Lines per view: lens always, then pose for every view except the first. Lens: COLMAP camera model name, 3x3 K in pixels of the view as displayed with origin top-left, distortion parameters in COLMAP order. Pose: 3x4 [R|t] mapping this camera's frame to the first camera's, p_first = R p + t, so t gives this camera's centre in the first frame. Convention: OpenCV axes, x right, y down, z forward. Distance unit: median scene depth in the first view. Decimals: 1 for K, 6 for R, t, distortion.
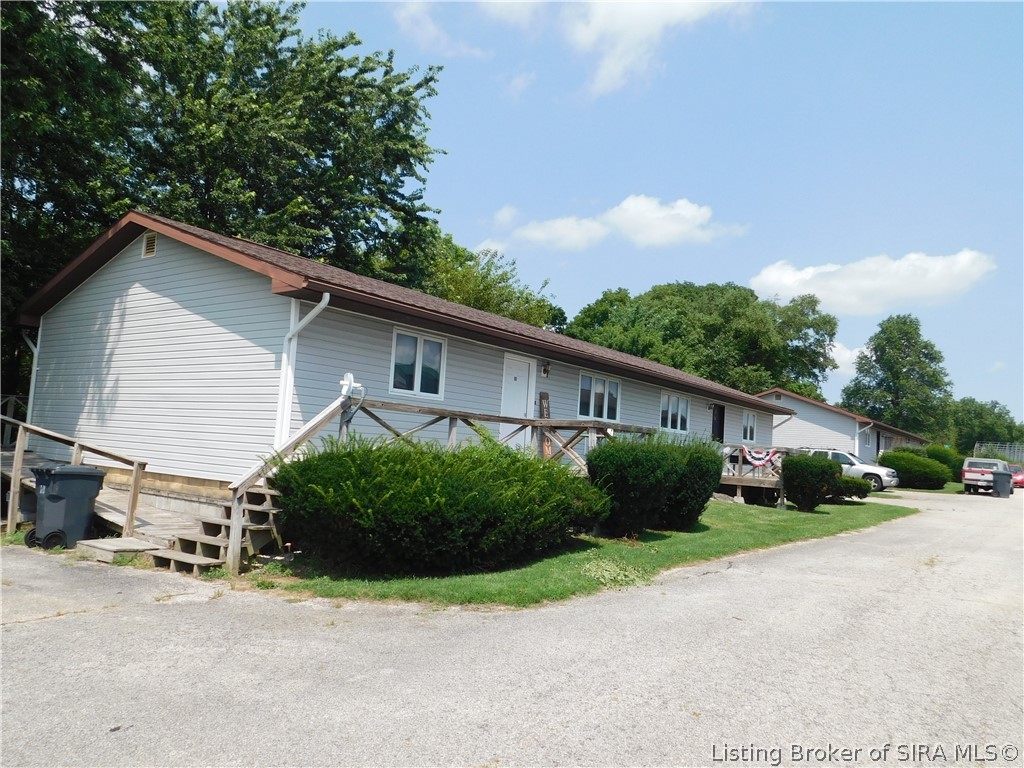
lens RADIAL K [[757.0, 0, 516.0], [0, 757.0, 374.3], [0, 0, 1]] dist [-0.000547, -0.000624]
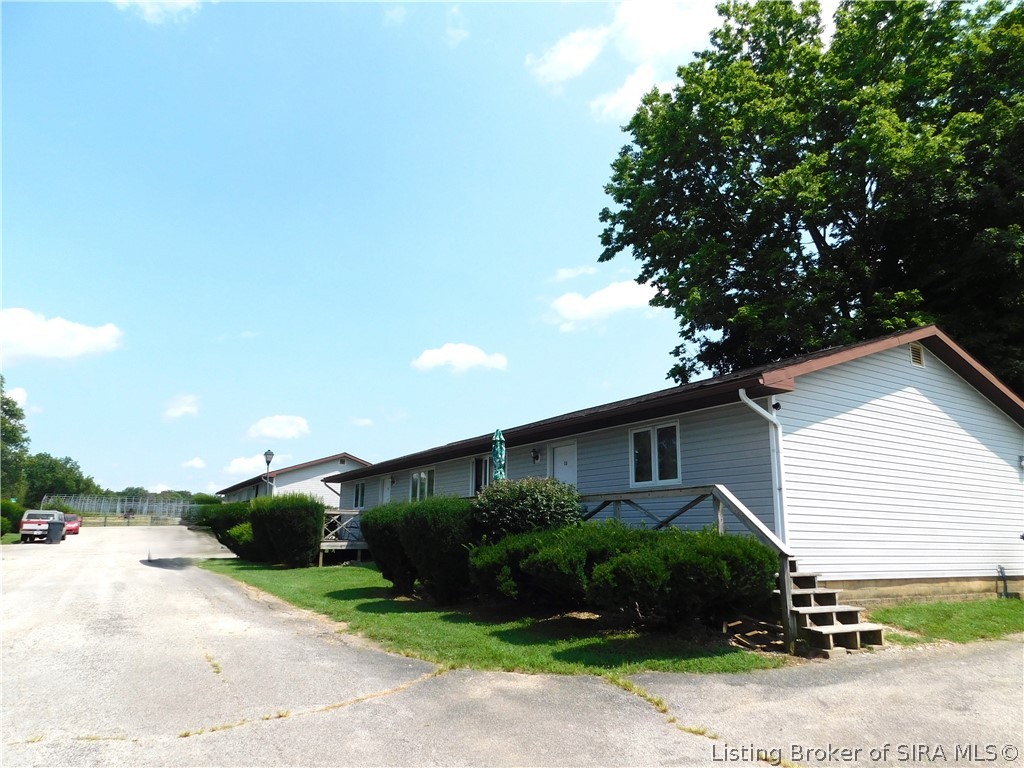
lens RADIAL K [[676.0, 0, 508.8], [0, 676.0, 385.4], [0, 0, 1]] dist [-0.064097, 0.054938]
pose [[0.412272, 0.129223, 0.901850, -0.029780], [-0.064021, 0.991552, -0.112810, -0.013063], [-0.908809, -0.011229, 0.417062, -0.092484]]
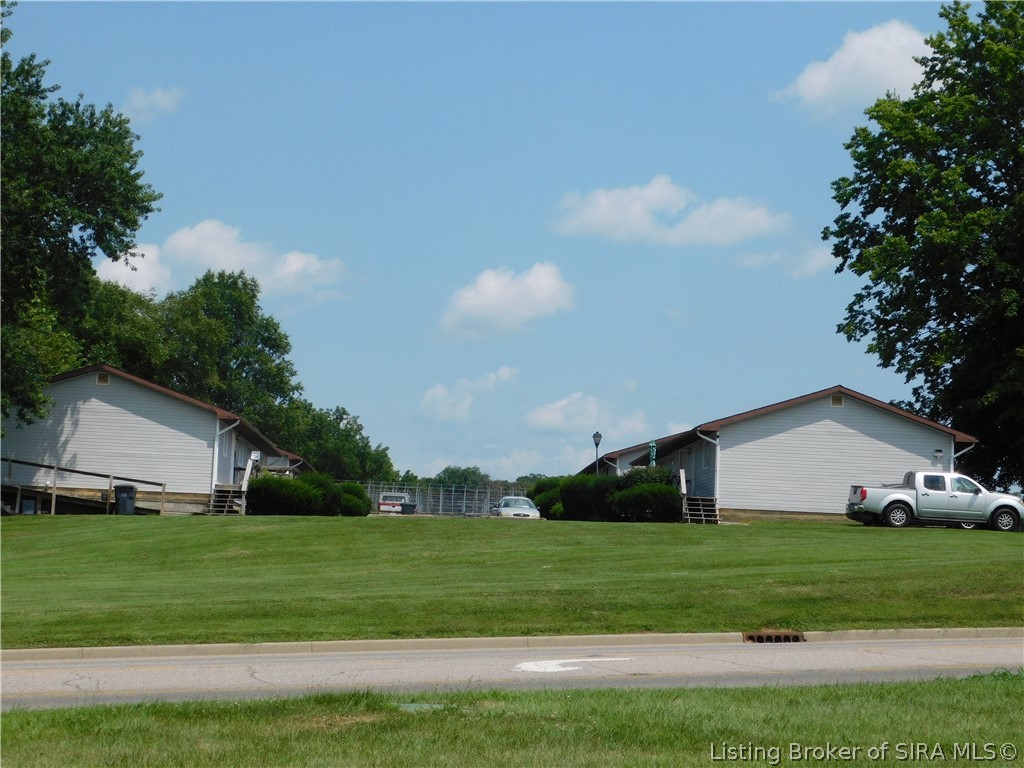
lens RADIAL K [[1980.3, 0, 512.5], [0, 1980.3, 384.0], [0, 0, 1]] dist [-0.204934, 0.000000]
pose [[0.785790, 0.018904, 0.618205, -1.925993], [-0.041132, 0.998917, 0.021737, -0.216753], [-0.617125, -0.042509, 0.785716, -2.545990]]
